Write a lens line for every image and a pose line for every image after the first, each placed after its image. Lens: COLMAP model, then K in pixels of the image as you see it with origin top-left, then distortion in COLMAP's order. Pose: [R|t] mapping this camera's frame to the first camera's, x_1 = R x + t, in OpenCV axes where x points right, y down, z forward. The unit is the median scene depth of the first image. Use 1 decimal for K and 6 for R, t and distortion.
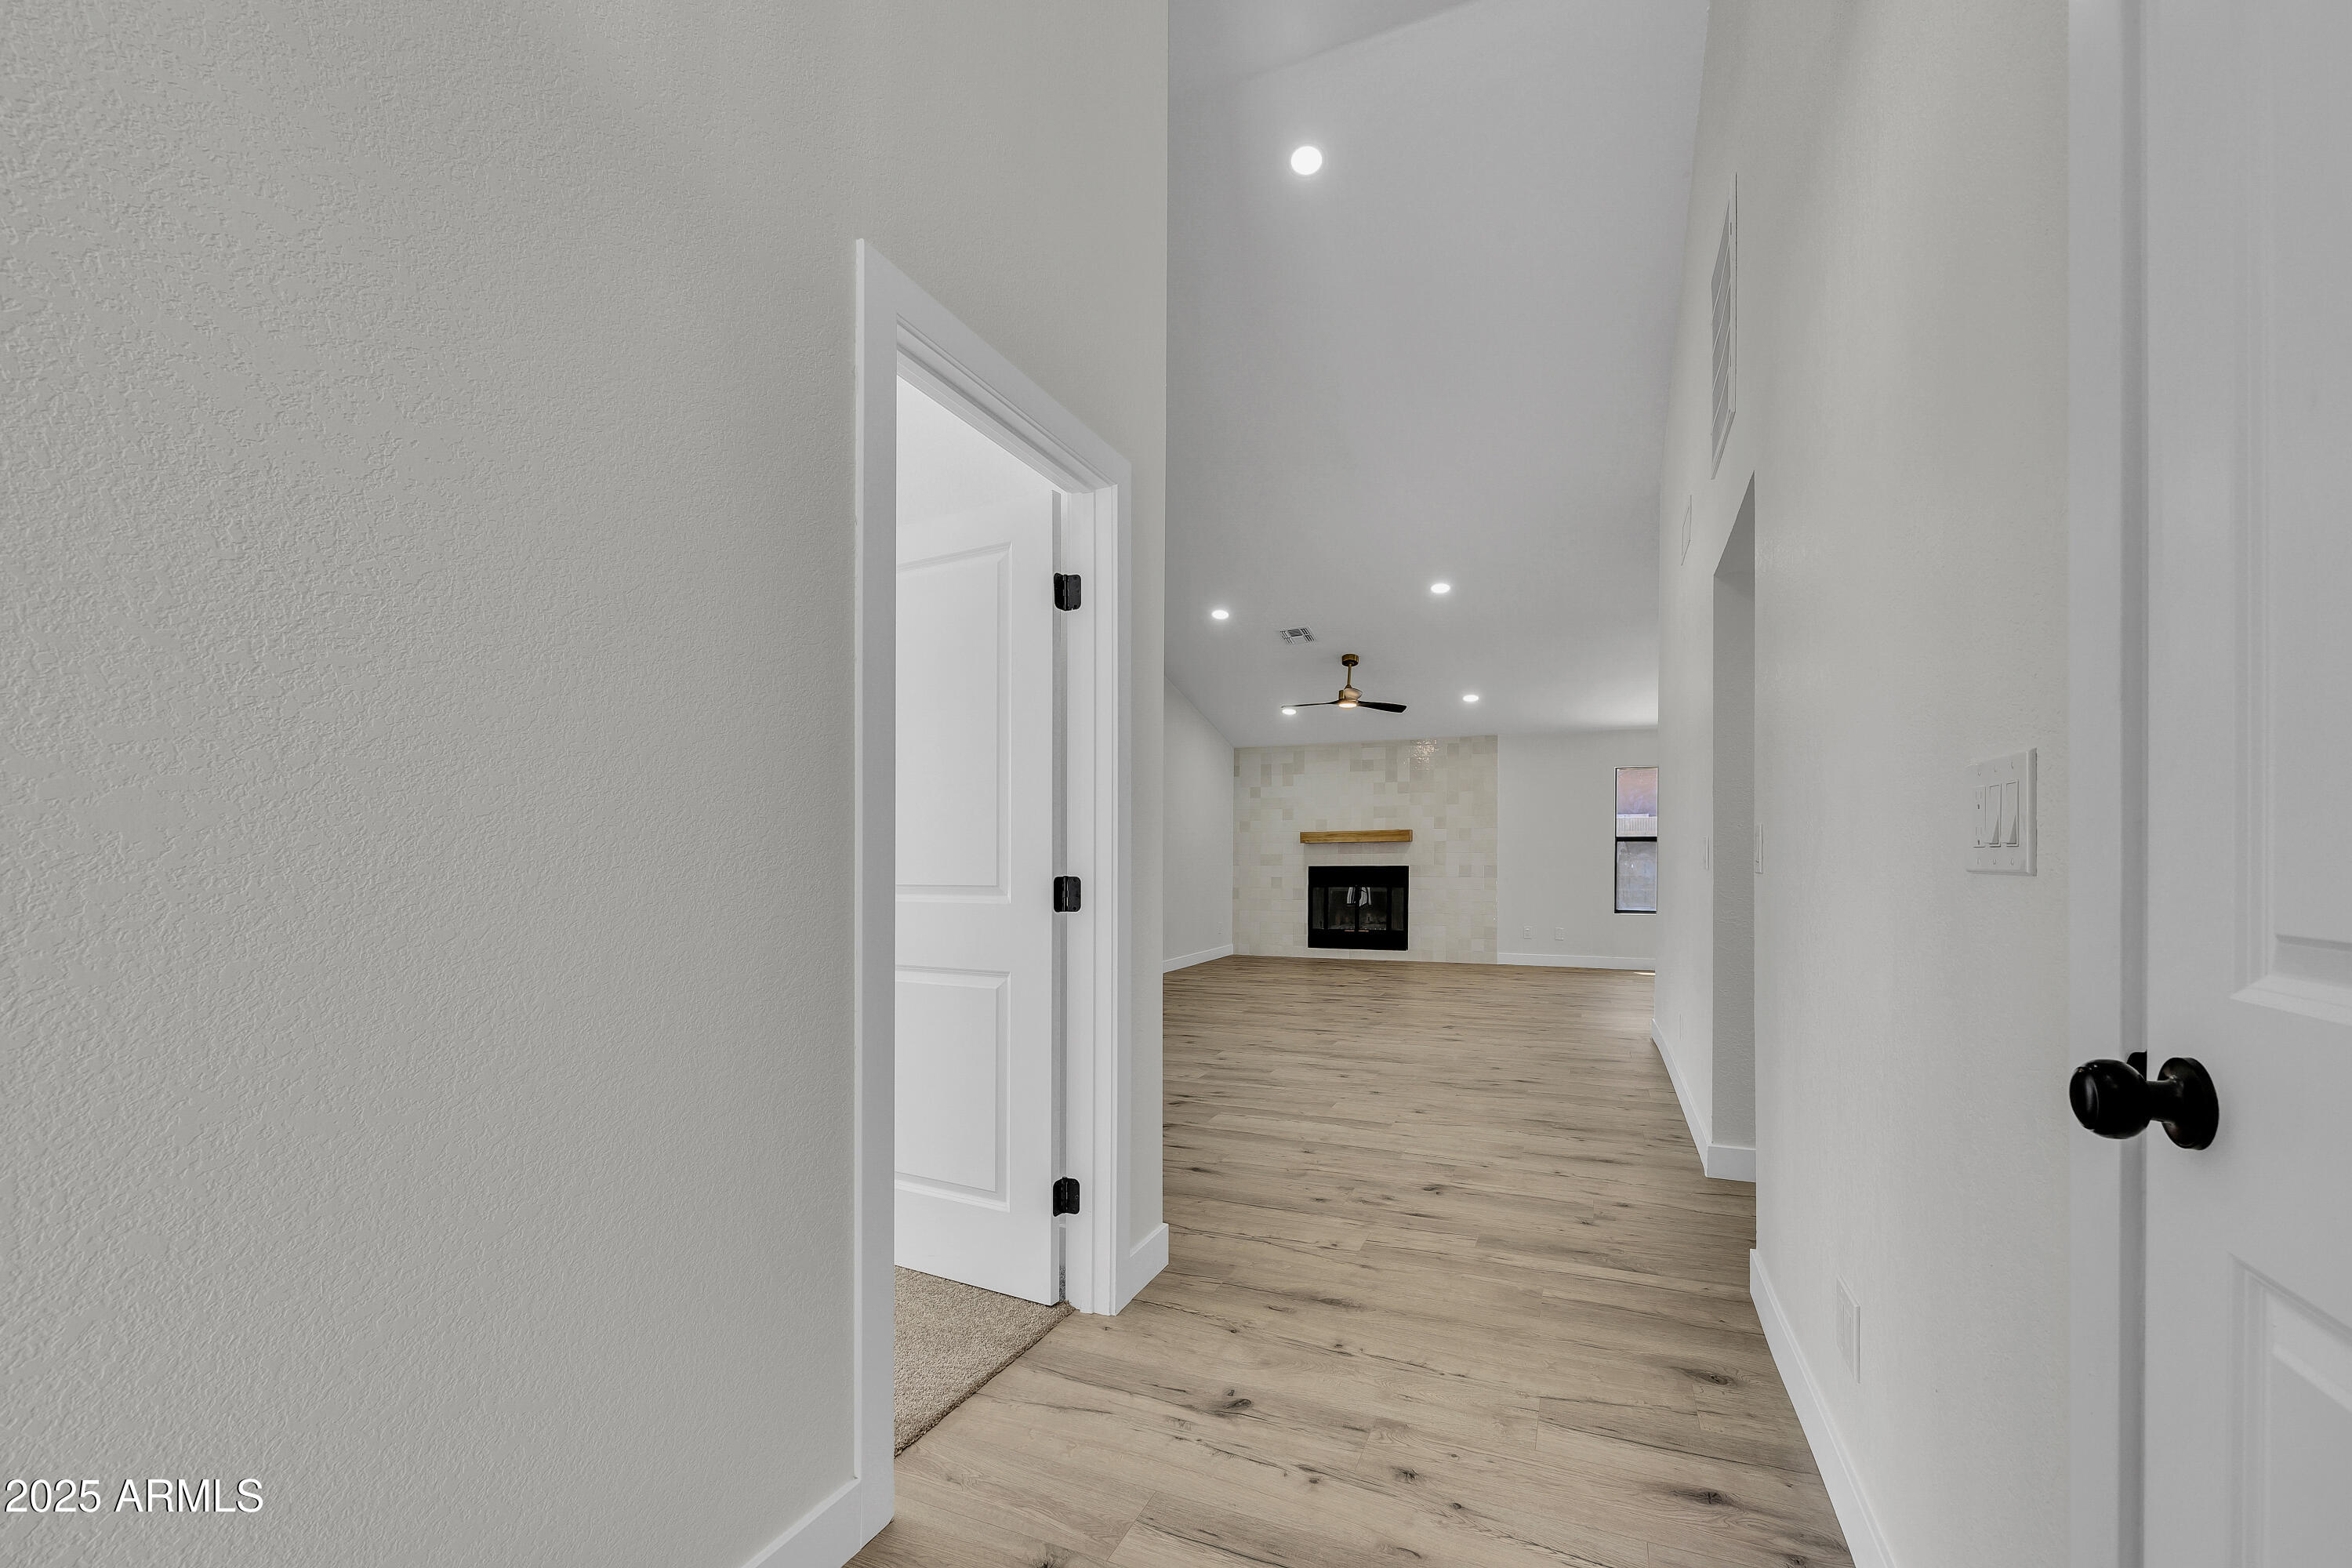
lens RADIAL K [[974.9, 0, 1194.7], [0, 974.9, 862.8], [0, 0, 1]] dist [-0.001306, -0.001629]
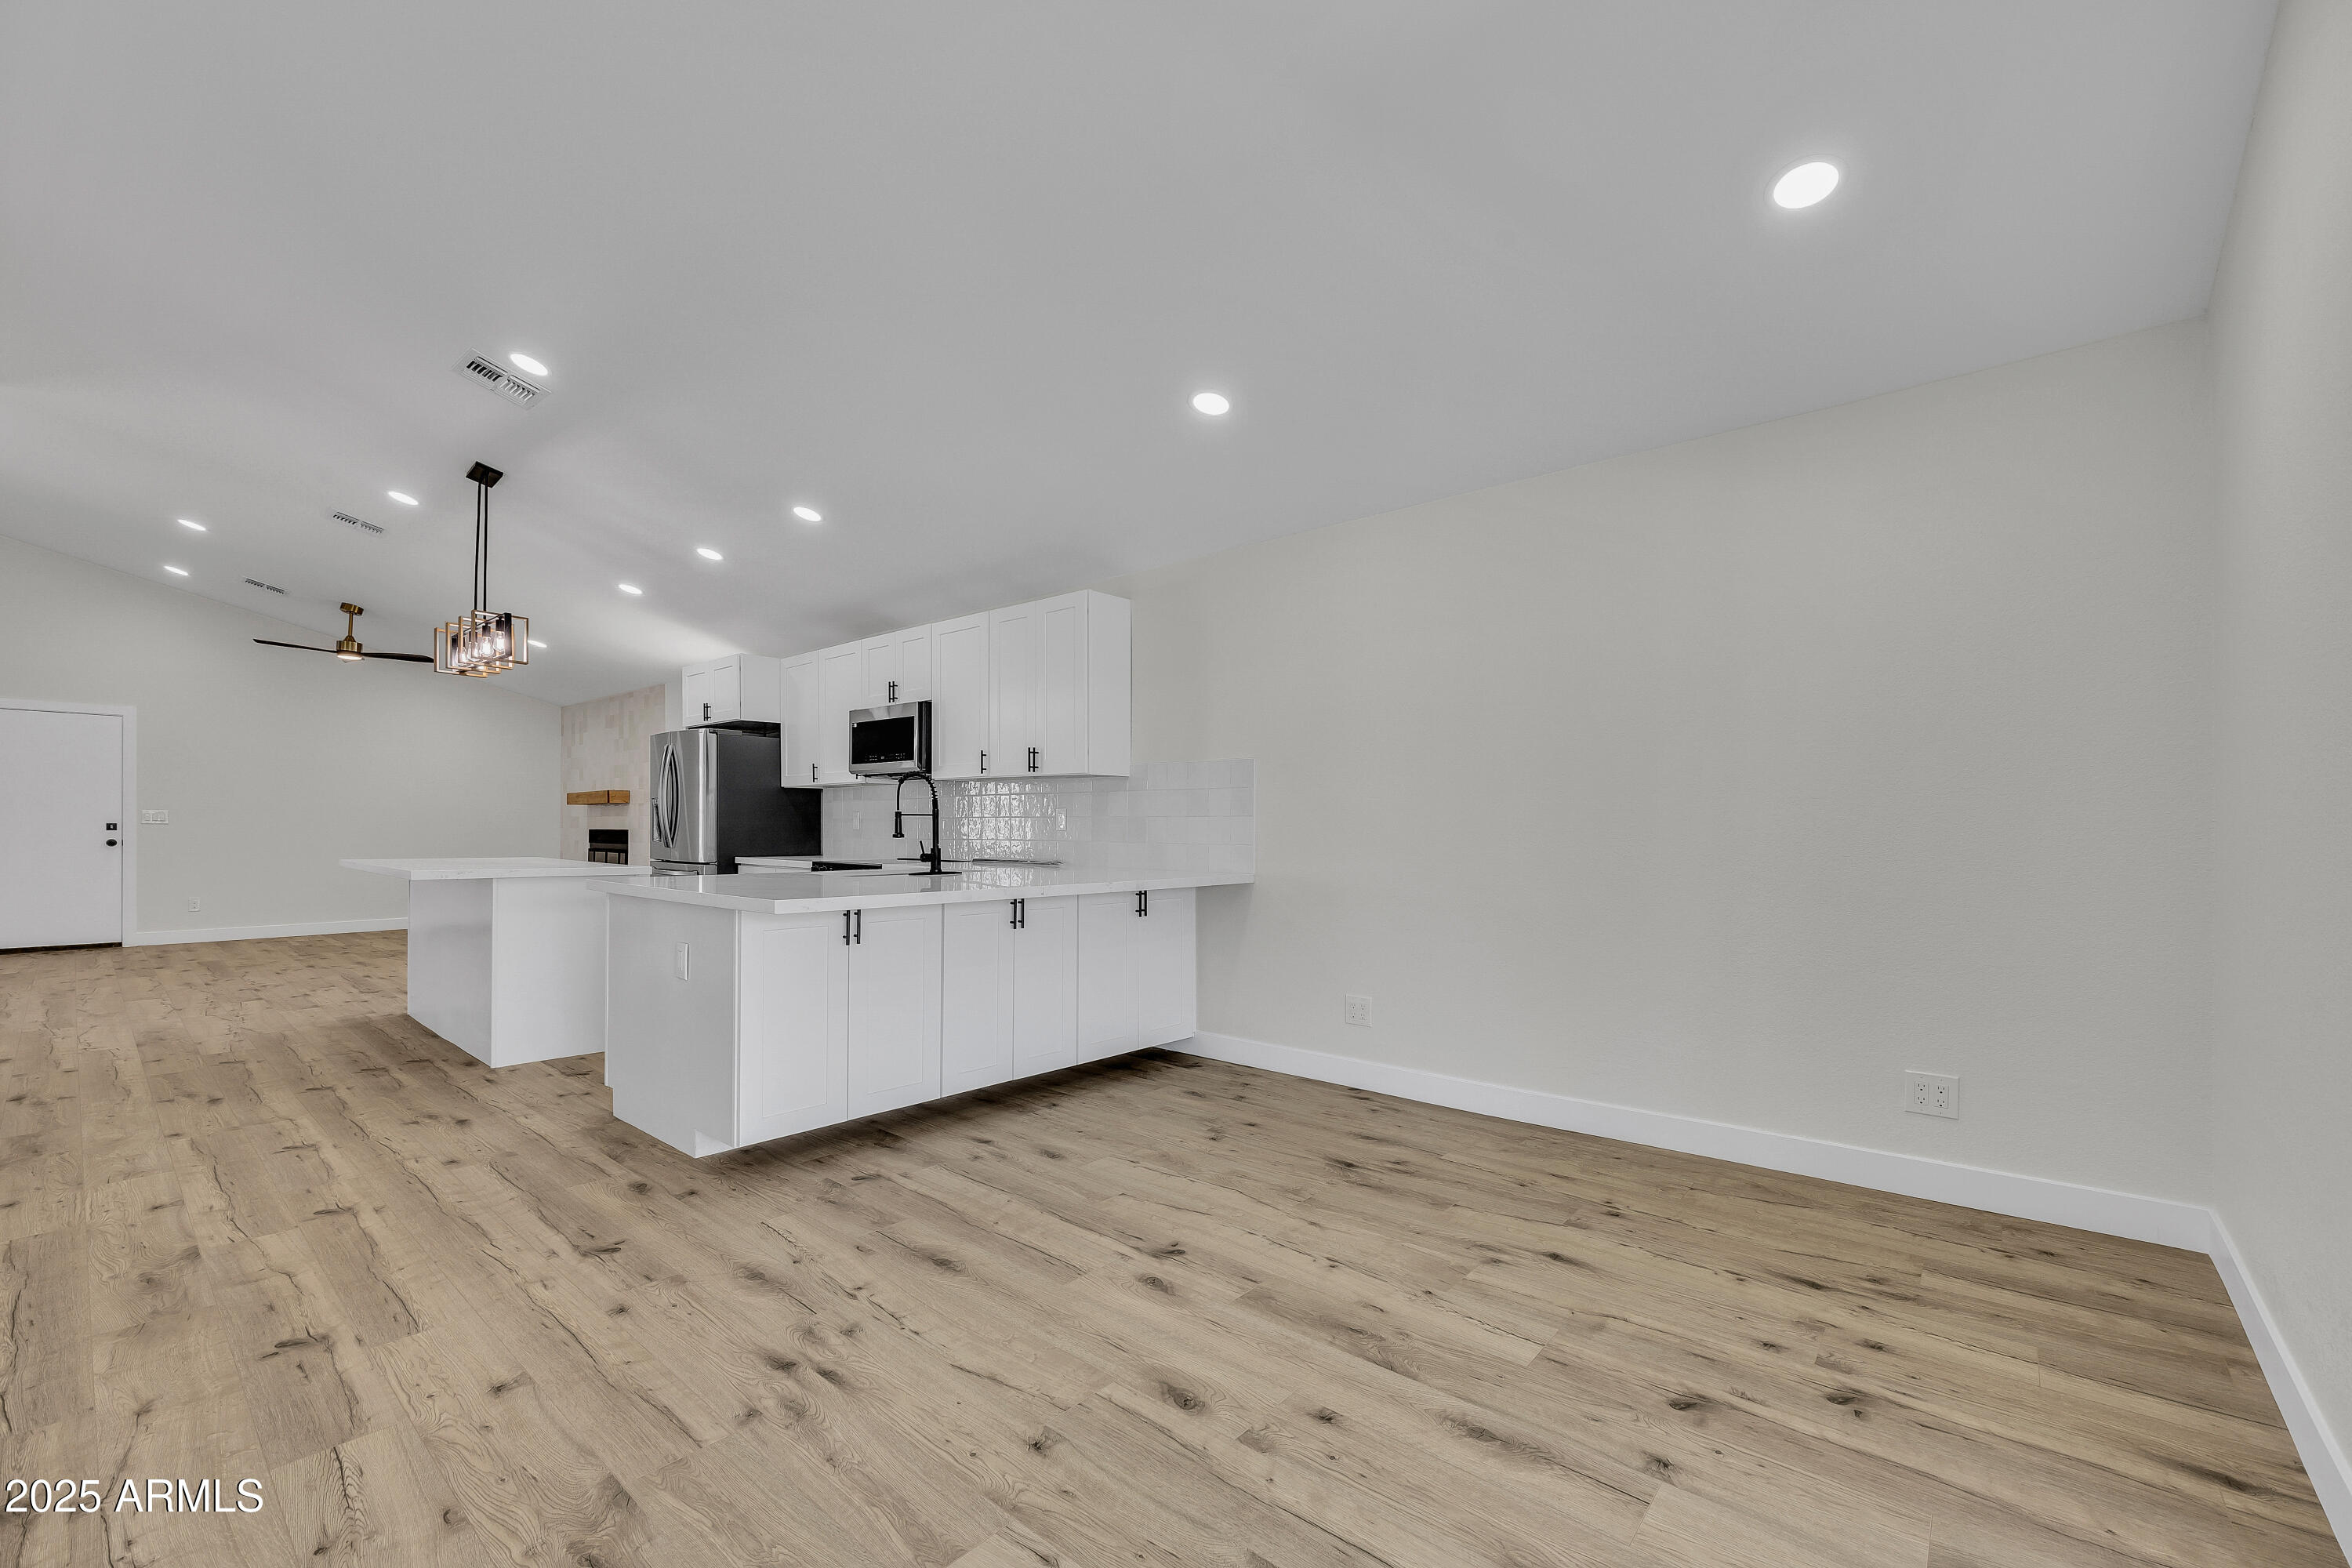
lens RADIAL K [[974.9, 0, 1181.0], [0, 974.9, 822.1], [0, 0, 1]] dist [-0.001306, -0.001629]
pose [[0.948525, 0.009232, -0.316566, 1.007104], [-0.012442, 0.999890, -0.008119, -0.003305], [0.316456, 0.011640, 0.948536, 0.299835]]
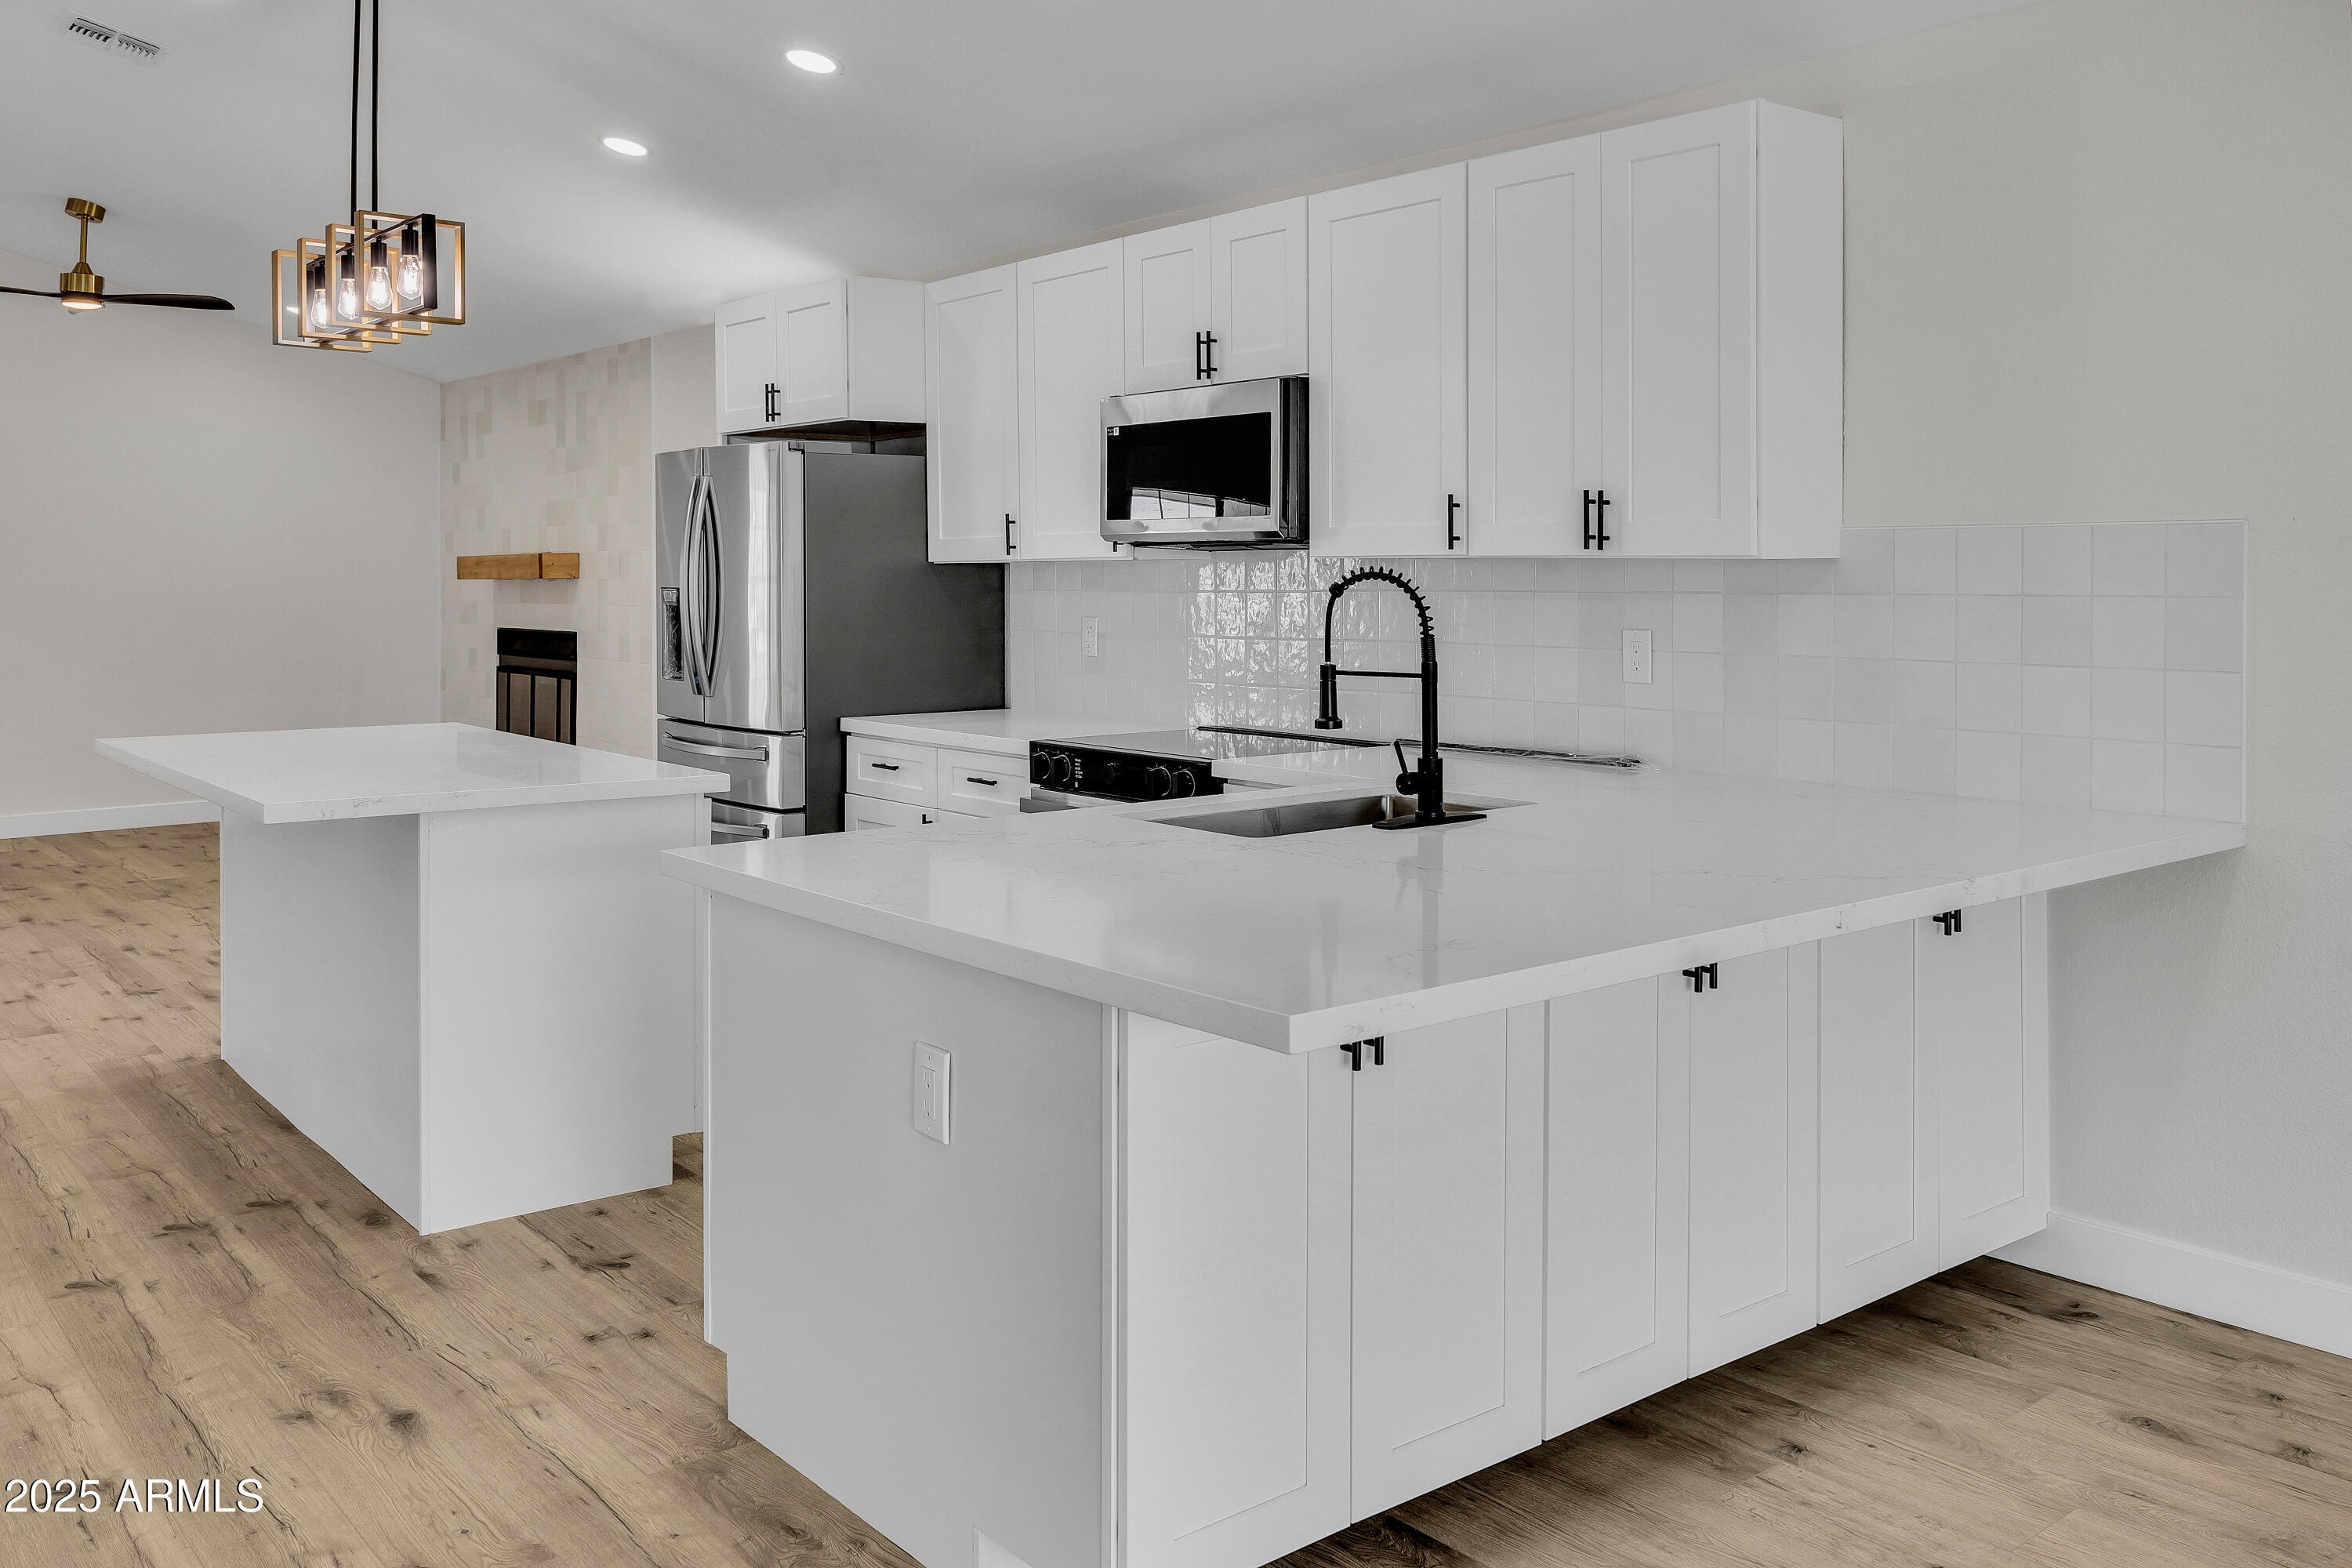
lens RADIAL K [[1944.7, 0, 1169.3], [0, 1944.7, 562.4], [0, 0, 1]] dist [-0.002529, 0.006923]
pose [[0.876488, 0.001350, -0.481422, 0.900412], [-0.004893, 0.999969, -0.006104, -0.025322], [0.481399, 0.007705, 0.876468, 0.344403]]
